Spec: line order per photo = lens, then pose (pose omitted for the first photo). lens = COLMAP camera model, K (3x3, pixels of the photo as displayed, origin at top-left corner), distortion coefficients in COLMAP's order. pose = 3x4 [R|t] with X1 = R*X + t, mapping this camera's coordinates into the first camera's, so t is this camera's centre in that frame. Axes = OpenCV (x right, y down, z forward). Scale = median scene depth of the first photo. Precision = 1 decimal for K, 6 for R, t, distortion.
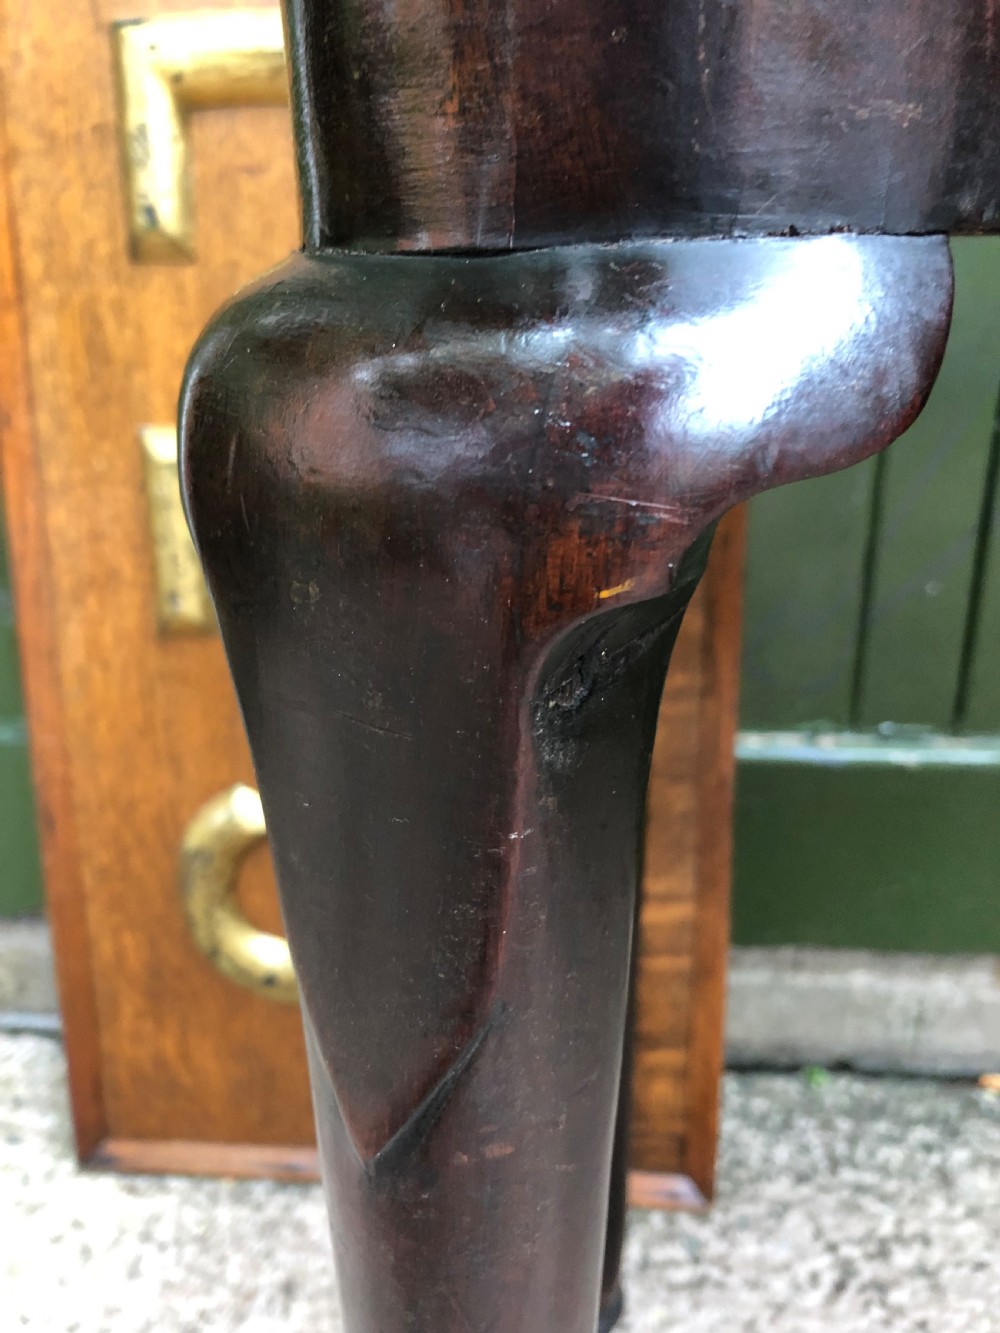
lens RADIAL K [[1137.3, 0, 495.3], [0, 1137.3, 676.2], [0, 0, 1]] dist [-0.012553, 0.023739]
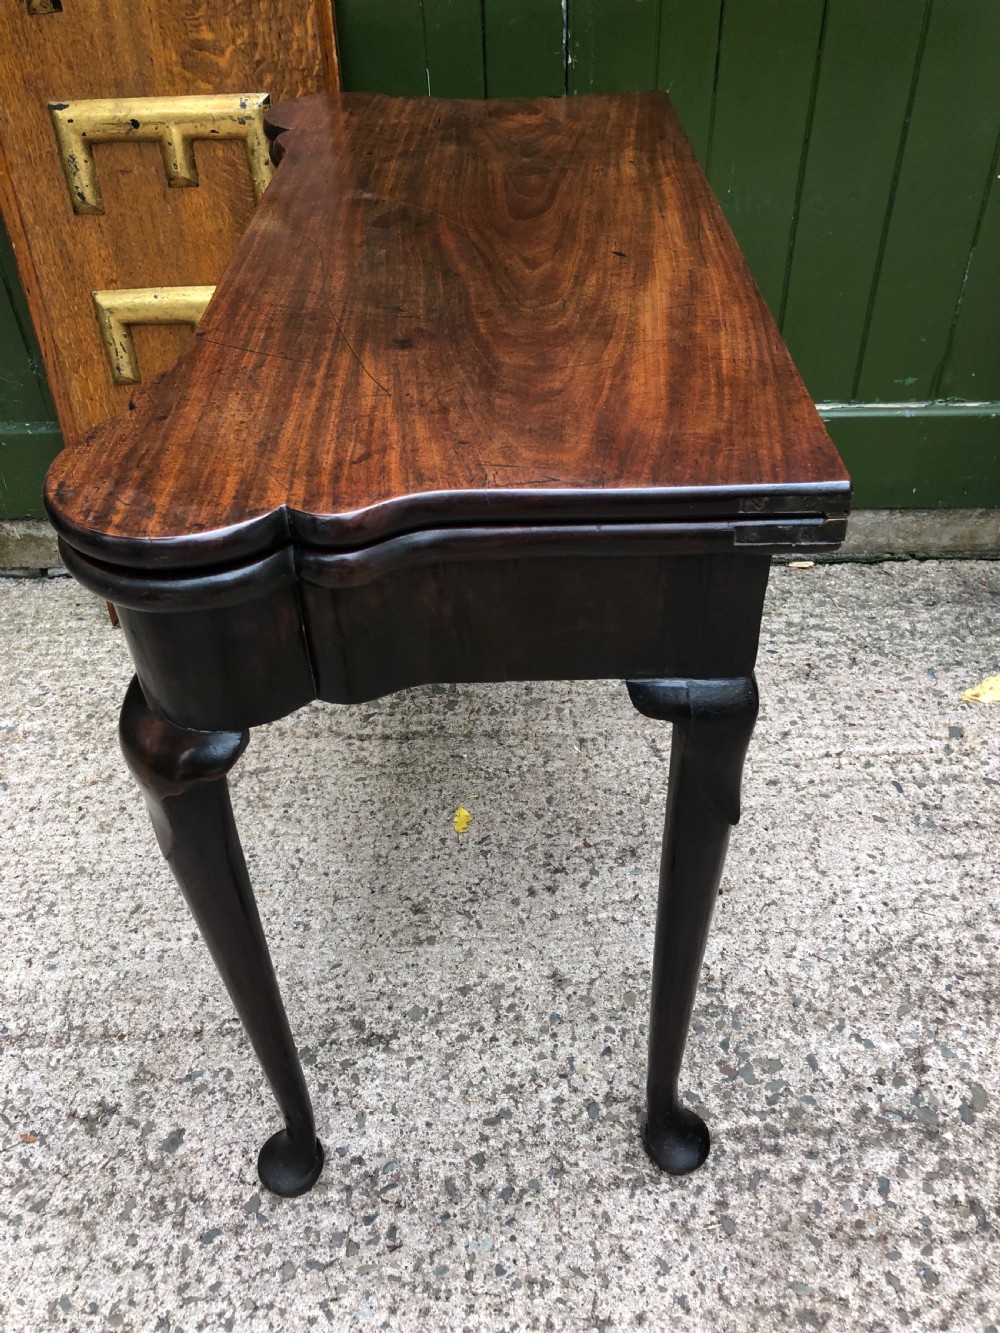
lens RADIAL K [[1095.0, 0, 495.9], [0, 1095.0, 655.4], [0, 0, 1]] dist [-0.009715, 0.031446]
pose [[0.997035, -0.065416, 0.040528, 0.296240], [0.048890, 0.945180, 0.322869, -0.172687], [-0.059427, -0.319930, 0.945575, -1.124007]]
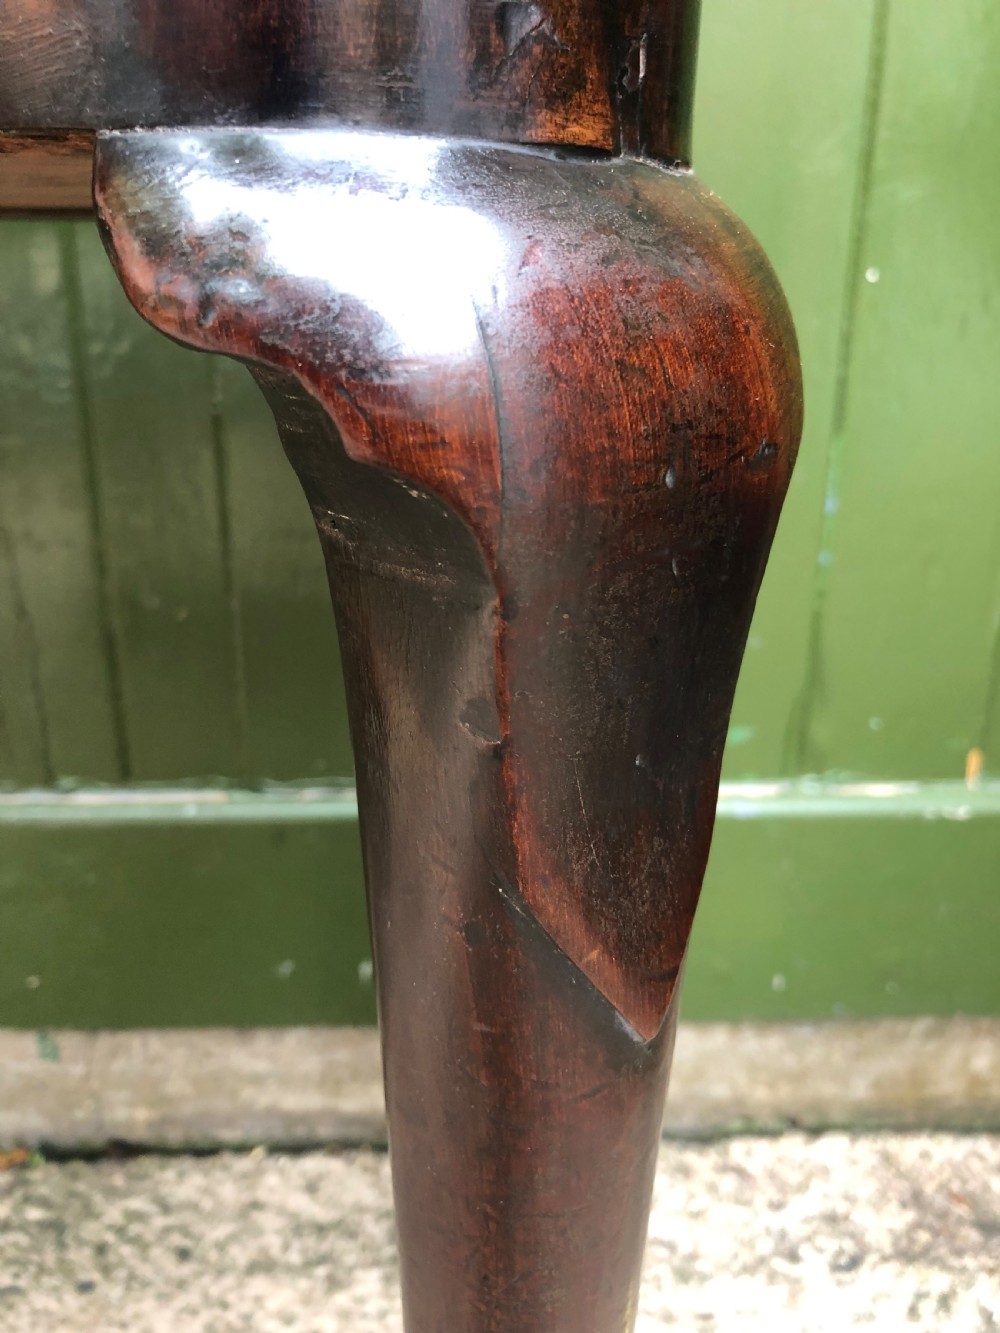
lens RADIAL K [[1138.0, 0, 501.9], [0, 1138.0, 665.5], [0, 0, 1]] dist [0.018149, 0.002553]
pose [[0.986699, -0.025520, 0.160543, 0.835753], [0.029660, 0.999285, -0.023445, -0.002882], [-0.159830, 0.027895, 0.986750, 0.017450]]
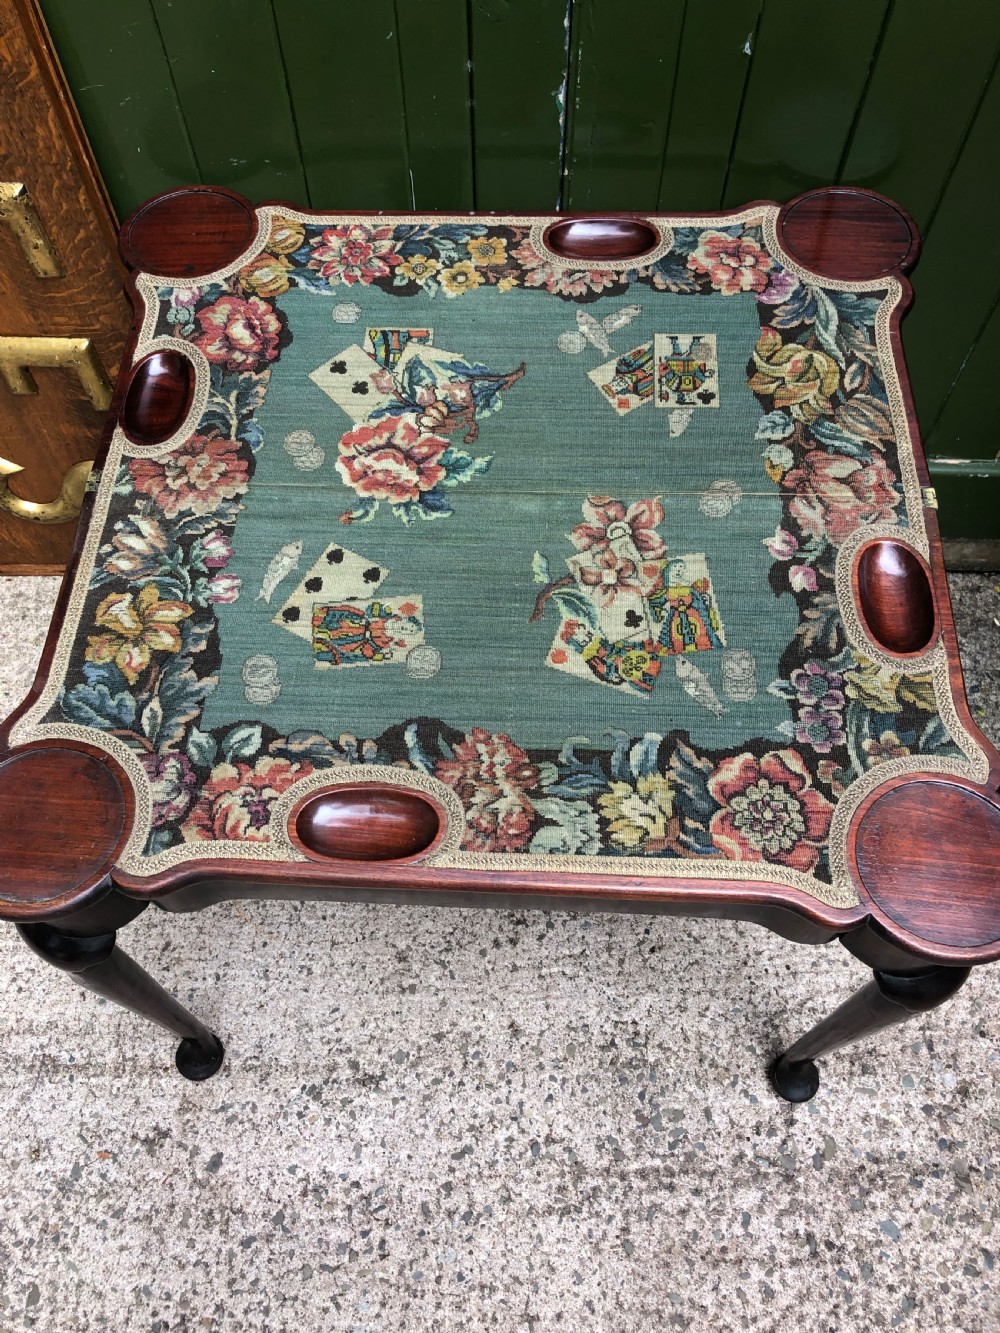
lens RADIAL K [[1095.0, 0, 496.3], [0, 1095.0, 672.0], [0, 0, 1]] dist [-0.009715, 0.031446]
pose [[0.998277, -0.049744, 0.031106, 0.356433], [0.017720, 0.761079, 0.648417, -0.965461], [-0.055929, -0.646749, 0.760649, -0.864027]]
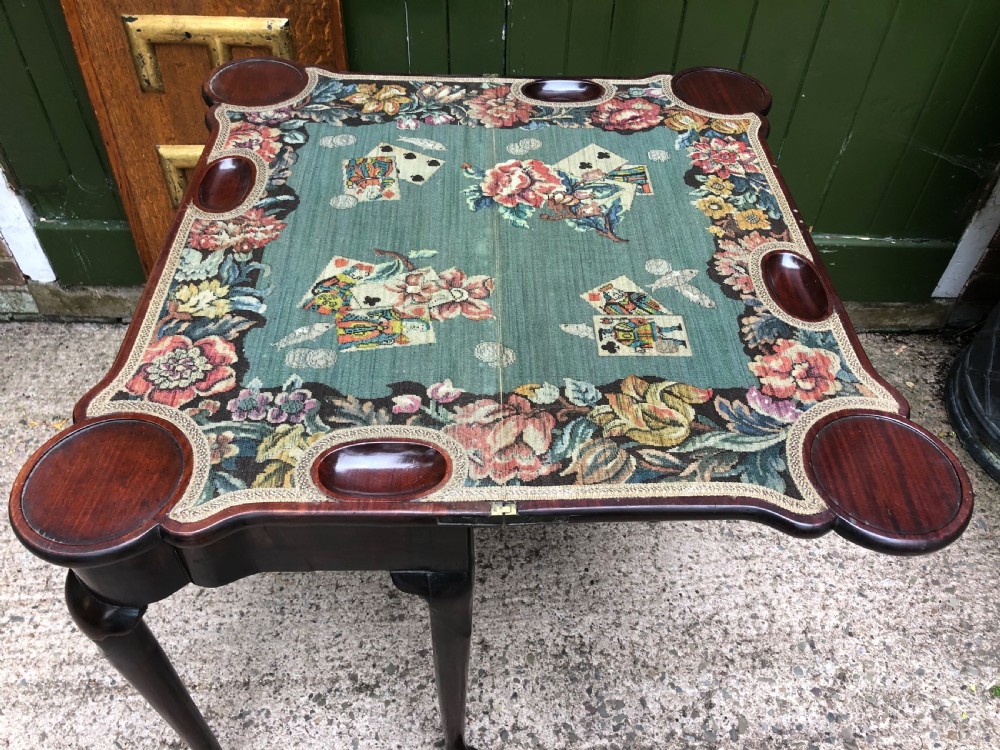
lens RADIAL K [[821.5, 0, 514.8], [0, 821.5, 376.4], [0, 0, 1]] dist [-0.009715, 0.031446]
pose [[0.992347, -0.051919, 0.112035, 0.312248], [-0.002441, 0.898883, 0.438182, -0.546255], [-0.123457, -0.435102, 0.891877, -1.159083]]
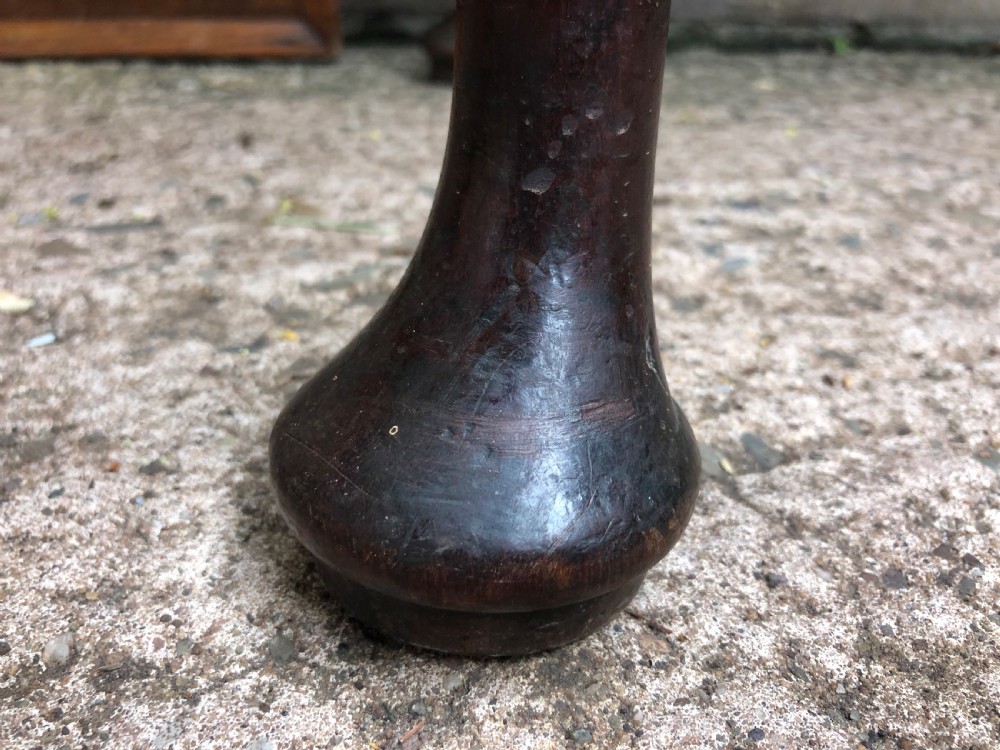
lens RADIAL K [[853.2, 0, 499.8], [0, 853.2, 377.1], [0, 0, 1]] dist [-0.012553, 0.023739]
pose [[0.972779, -0.070930, 0.220615, -0.145848], [0.036031, 0.986723, 0.158366, 0.553296], [-0.228919, -0.146106, 0.962418, 0.444392]]
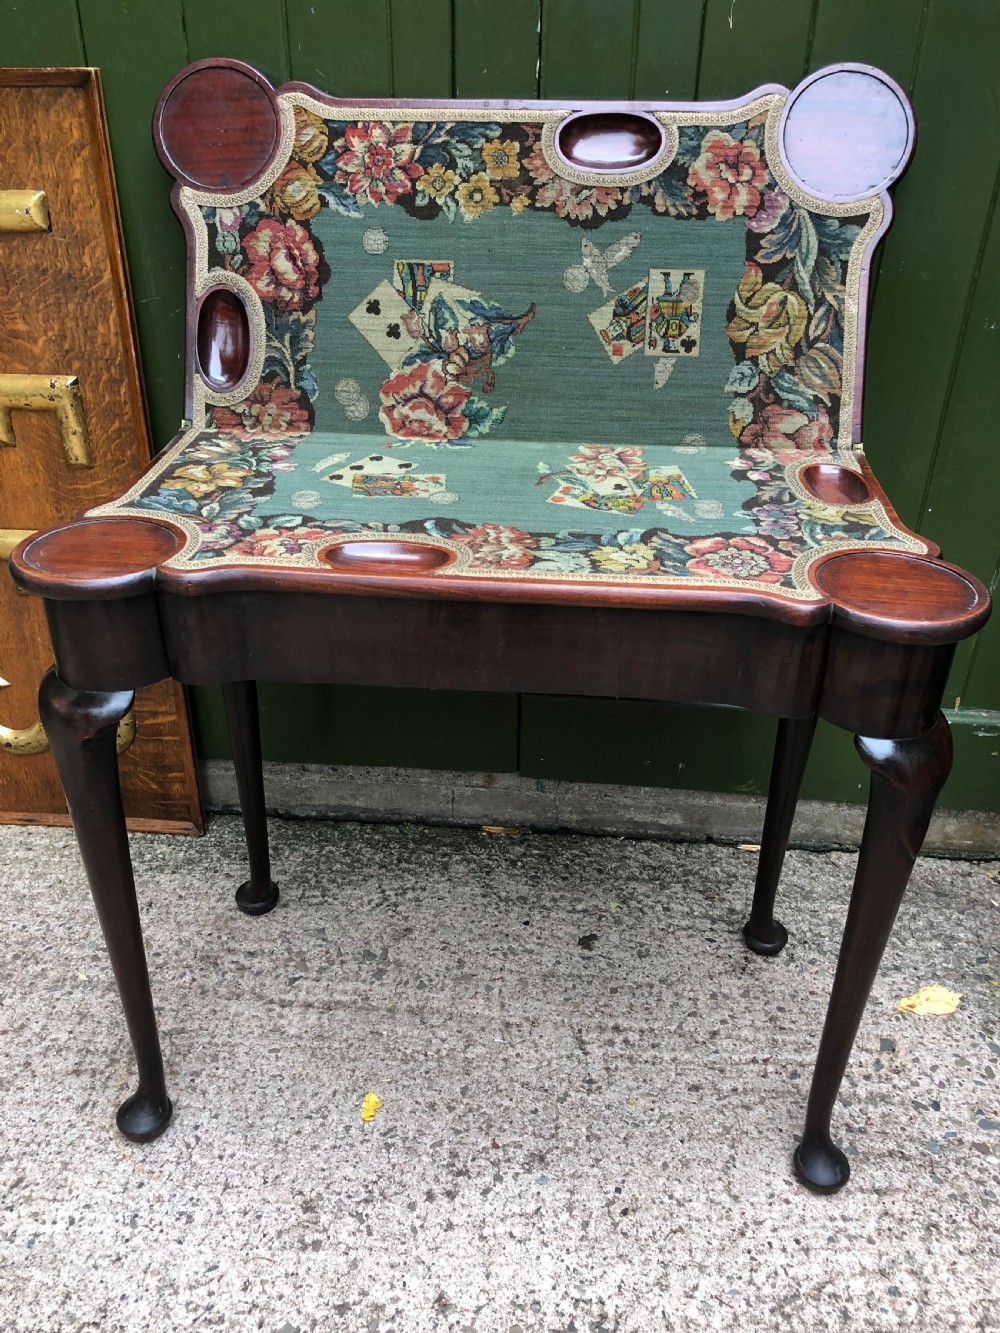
lens RADIAL K [[1095.0, 0, 505.3], [0, 1095.0, 661.5], [0, 0, 1]] dist [-0.009715, 0.031446]
pose [[0.999128, 0.015716, 0.038675, 0.430886], [-0.021434, 0.988120, 0.152183, -0.306705], [-0.035824, -0.152880, 0.987595, -1.127411]]
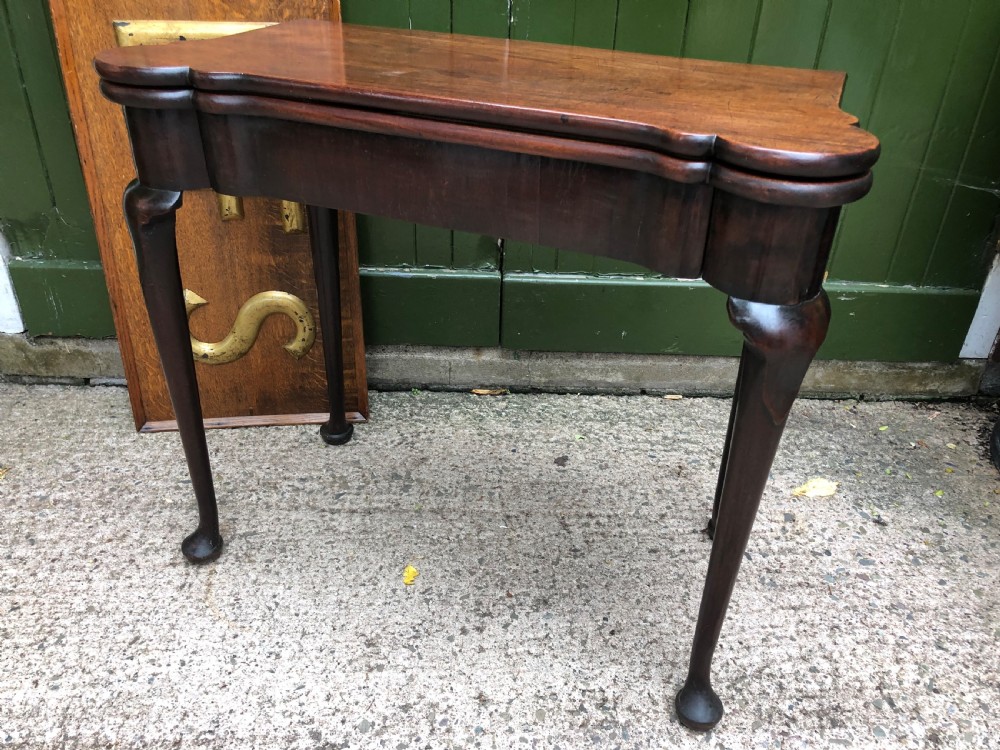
lens RADIAL K [[821.5, 0, 513.0], [0, 821.5, 379.1], [0, 0, 1]] dist [-0.009715, 0.031446]
pose [[0.991267, -0.018623, 0.130549, 0.292562], [-0.004785, 0.984247, 0.176734, -0.036121], [-0.131783, -0.175815, 0.975562, -1.114860]]
